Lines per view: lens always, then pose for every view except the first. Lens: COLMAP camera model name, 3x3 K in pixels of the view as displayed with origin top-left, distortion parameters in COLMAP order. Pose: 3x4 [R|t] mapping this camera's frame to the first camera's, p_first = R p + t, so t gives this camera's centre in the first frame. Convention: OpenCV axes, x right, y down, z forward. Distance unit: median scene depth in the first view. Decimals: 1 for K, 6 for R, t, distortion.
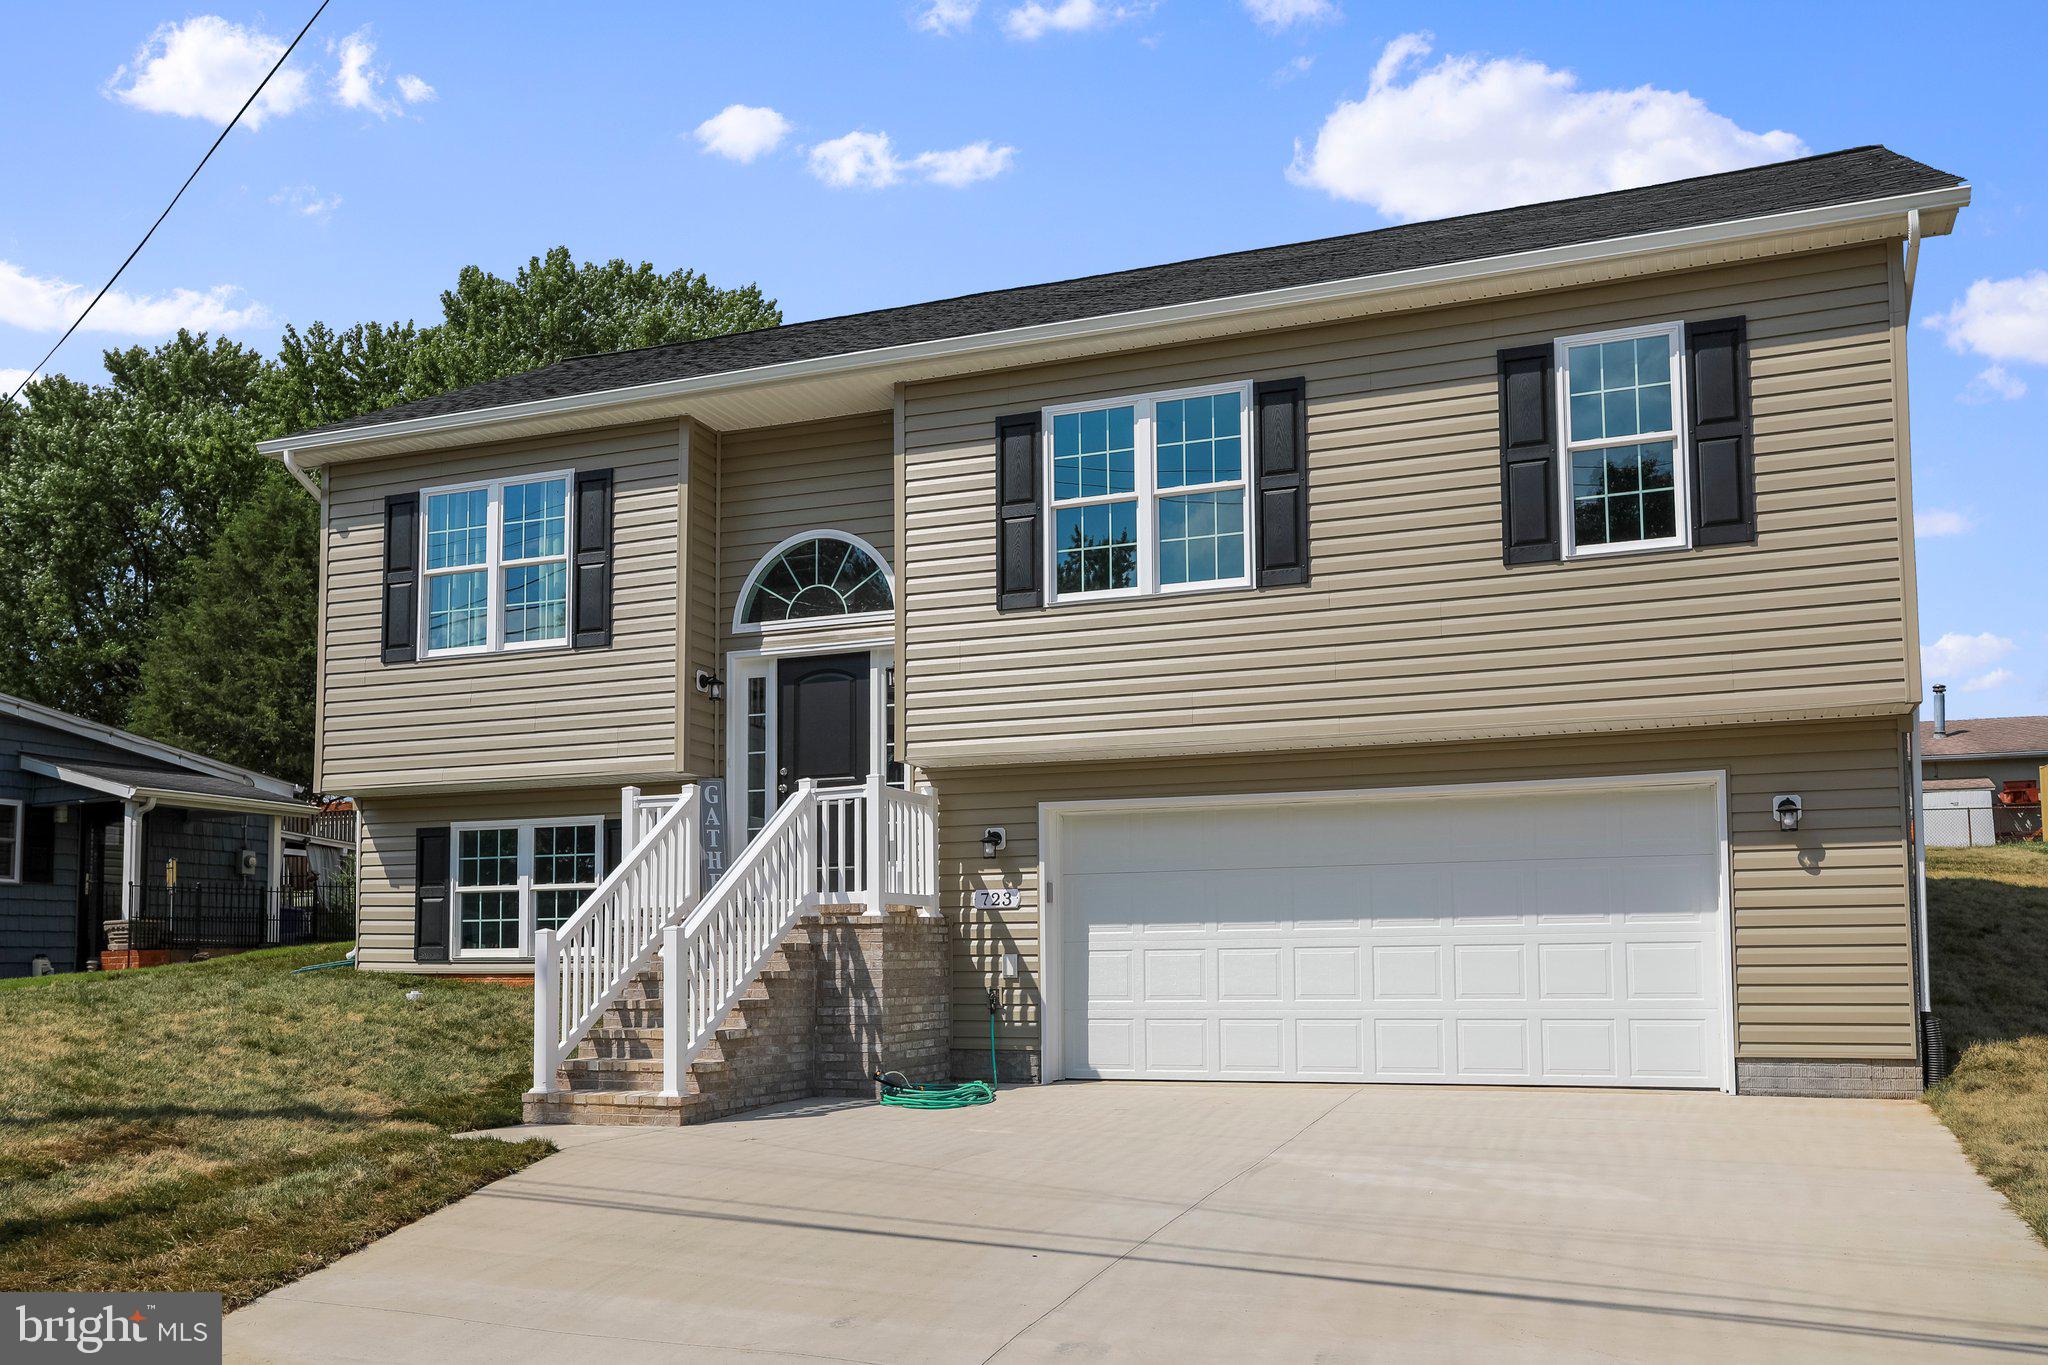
lens RADIAL K [[1625.1, 0, 1024.0], [0, 1625.1, 682.5], [0, 0, 1]] dist [0.012296, 0.001753]
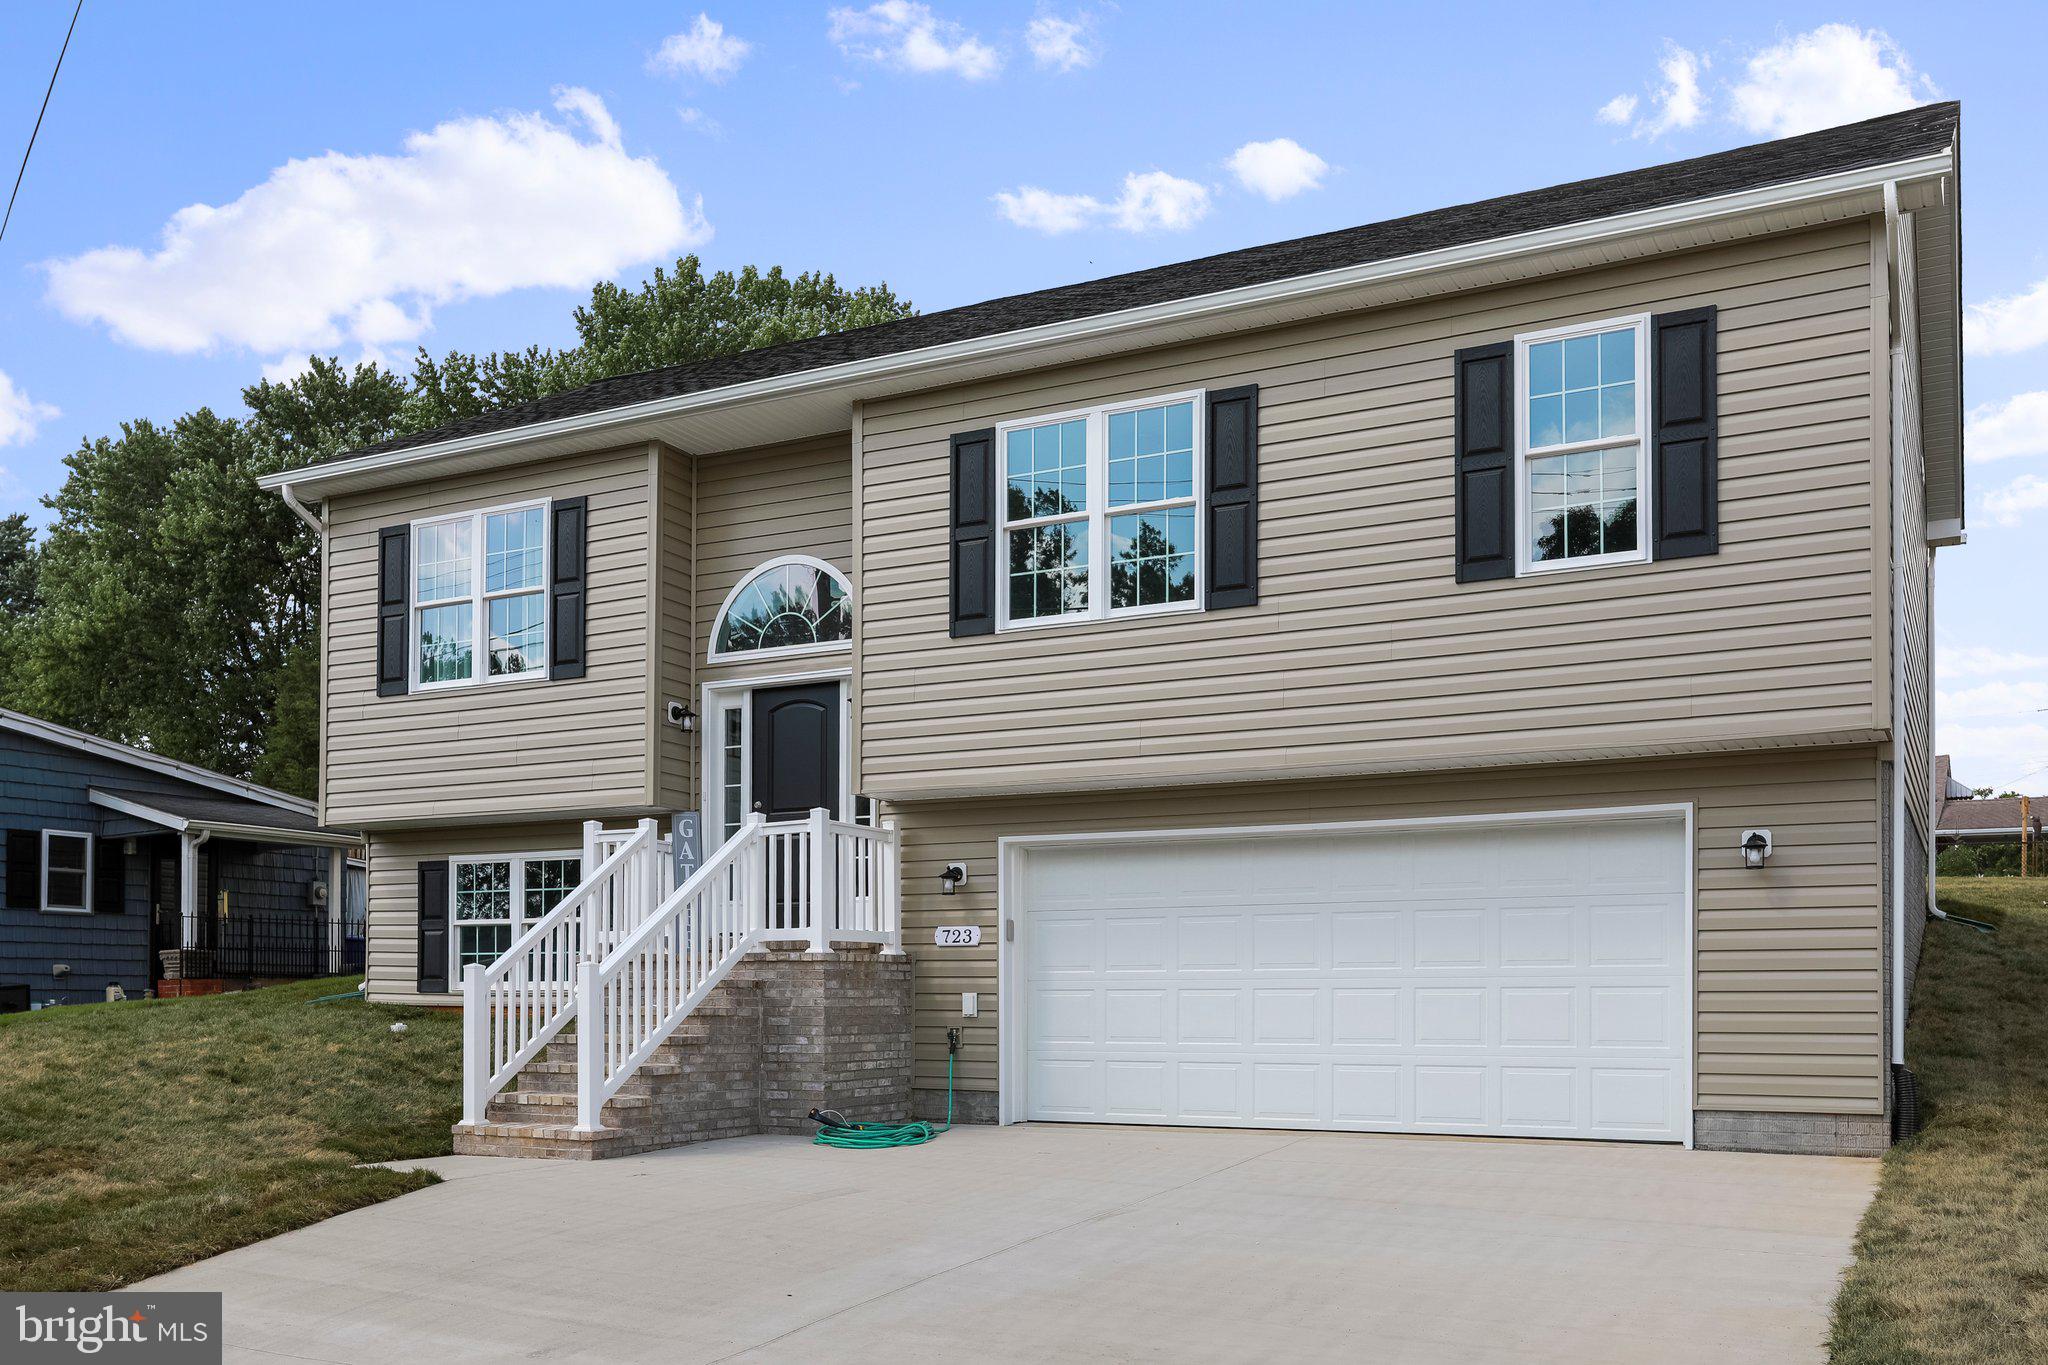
lens RADIAL K [[1714.2, 0, 1023.5], [0, 1714.2, 788.3], [0, 0, 1]] dist [0.002613, 0.004910]
pose [[0.994288, -0.003275, -0.106682, 0.134110], [0.008446, 0.998809, 0.048050, -0.003609], [0.106397, -0.048676, 0.993132, -0.006646]]
